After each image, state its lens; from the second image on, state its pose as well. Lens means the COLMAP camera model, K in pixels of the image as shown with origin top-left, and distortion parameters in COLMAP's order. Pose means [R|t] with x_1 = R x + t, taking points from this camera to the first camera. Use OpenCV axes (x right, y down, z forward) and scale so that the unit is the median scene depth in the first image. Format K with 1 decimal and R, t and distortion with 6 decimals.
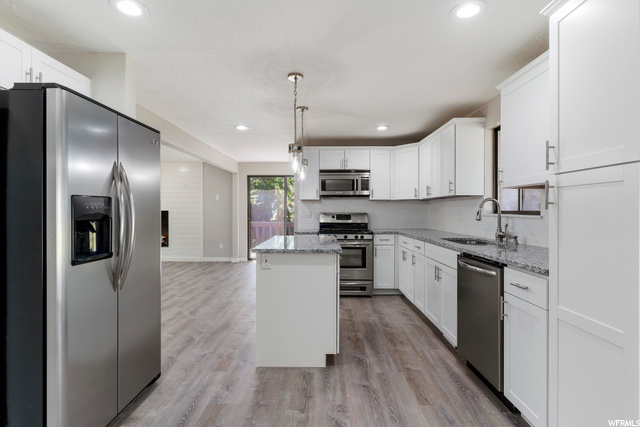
lens RADIAL K [[332.4, 0, 320.0], [0, 332.4, 213.5], [0, 0, 1]] dist [-0.003755, -0.000104]
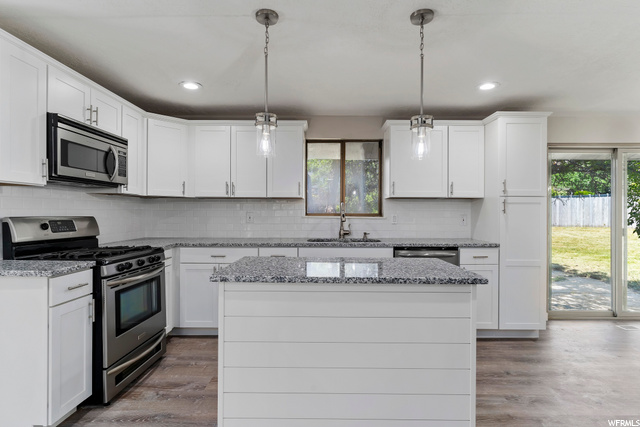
lens RADIAL K [[330.2, 0, 320.0], [0, 330.2, 213.5], [0, 0, 1]] dist [-0.002493, 0.000953]
pose [[-0.004426, -0.002376, 0.999987, -0.414263], [0.004612, 0.999986, 0.002396, -0.006863], [-0.999980, 0.004623, -0.004415, 0.670559]]
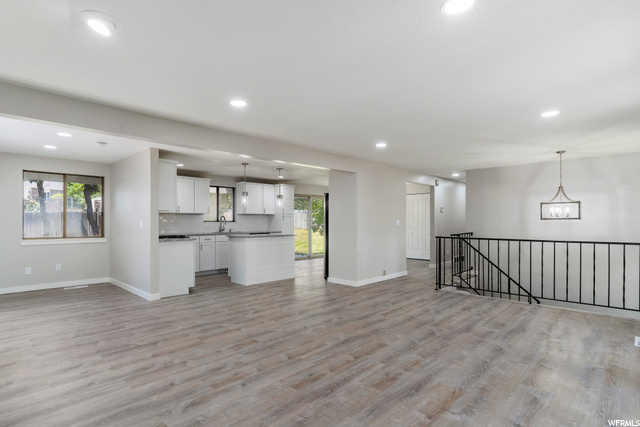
lens RADIAL K [[332.4, 0, 320.0], [0, 332.4, 213.5], [0, 0, 1]] dist [-0.003755, -0.000104]
pose [[-0.731087, 0.016452, 0.682085, -1.151534], [0.007143, 0.999839, -0.016460, -0.010373], [-0.682246, -0.007161, -0.731087, 1.488910]]
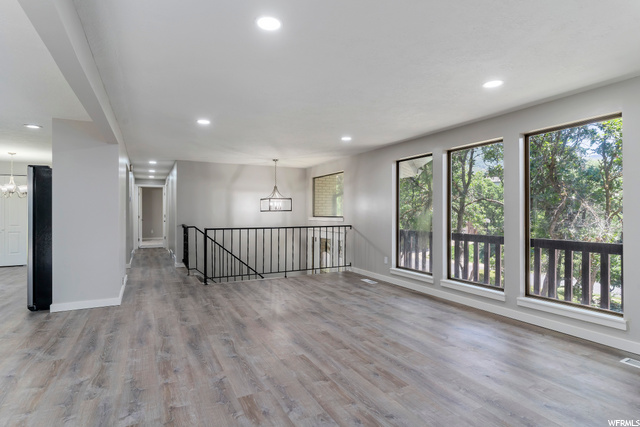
lens RADIAL K [[332.4, 0, 320.0], [0, 332.4, 213.5], [0, 0, 1]] dist [-0.003755, -0.000104]
pose [[-0.883197, 0.002672, -0.468994, -0.474841], [-0.003017, 0.999931, 0.011378, -0.009609], [0.468992, 0.011464, -0.883128, 1.509098]]
